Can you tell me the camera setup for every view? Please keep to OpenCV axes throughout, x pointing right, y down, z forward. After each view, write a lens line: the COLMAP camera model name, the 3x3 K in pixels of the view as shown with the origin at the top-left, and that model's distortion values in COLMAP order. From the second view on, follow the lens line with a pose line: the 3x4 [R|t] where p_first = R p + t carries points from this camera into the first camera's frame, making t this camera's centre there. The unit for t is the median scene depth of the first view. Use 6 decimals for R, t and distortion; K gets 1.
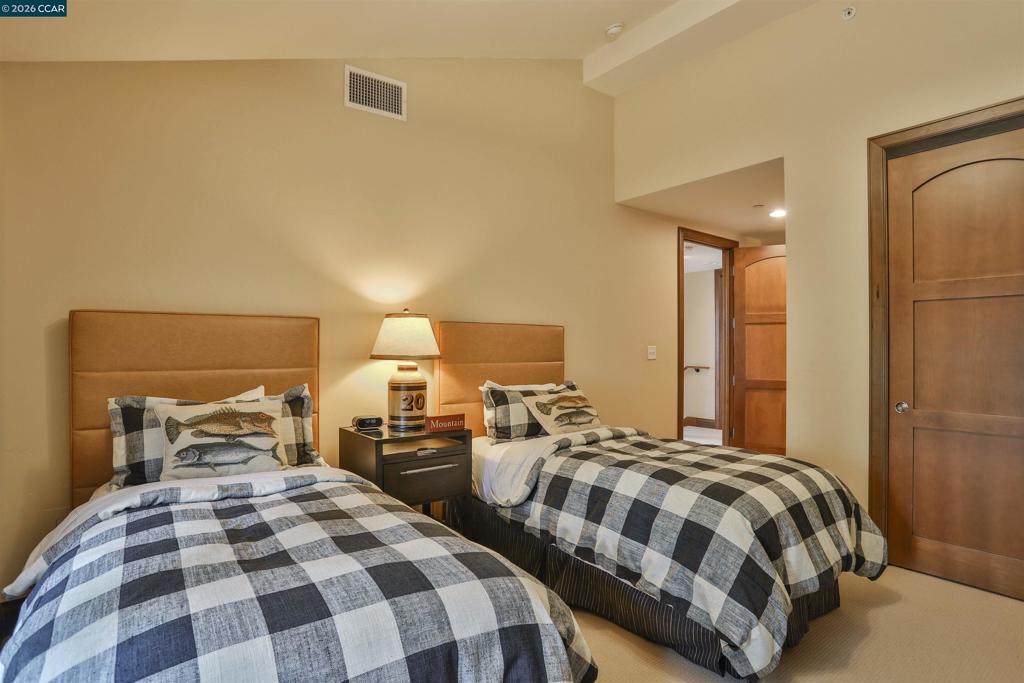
lens RADIAL K [[526.8, 0, 512.3], [0, 526.8, 349.4], [0, 0, 1]] dist [-0.001329, -0.000231]
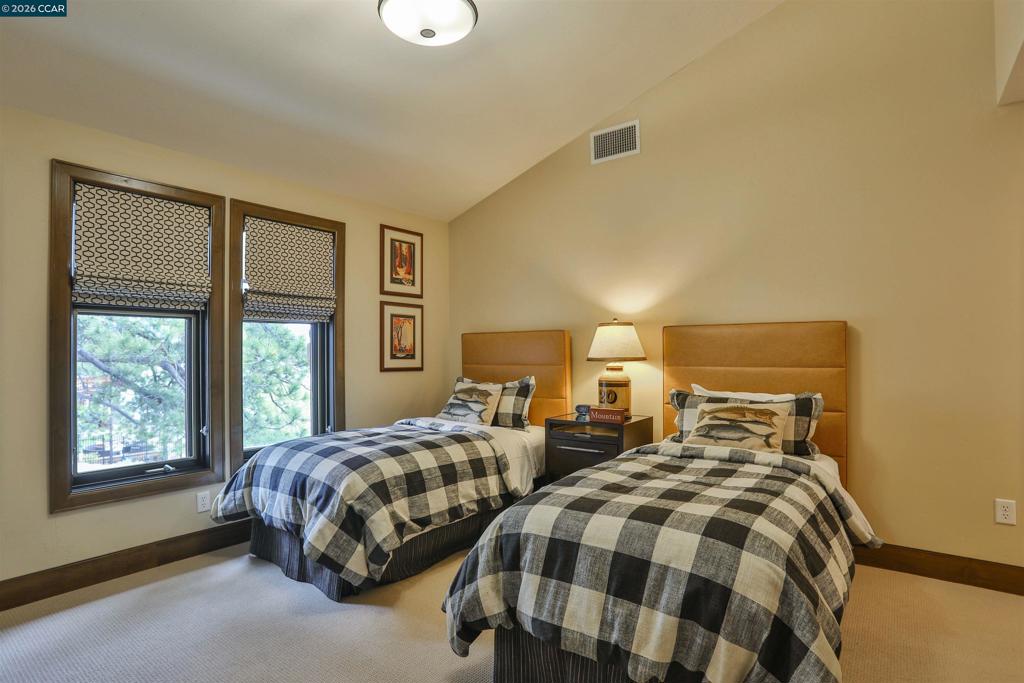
lens RADIAL K [[526.0, 0, 512.0], [0, 526.0, 341.5], [0, 0, 1]] dist [0.000039, 0.000011]
pose [[0.304478, -0.003492, -0.952513, 0.865253], [0.010478, 0.999945, -0.000316, -0.027228], [0.952462, -0.009884, 0.304498, 0.414406]]
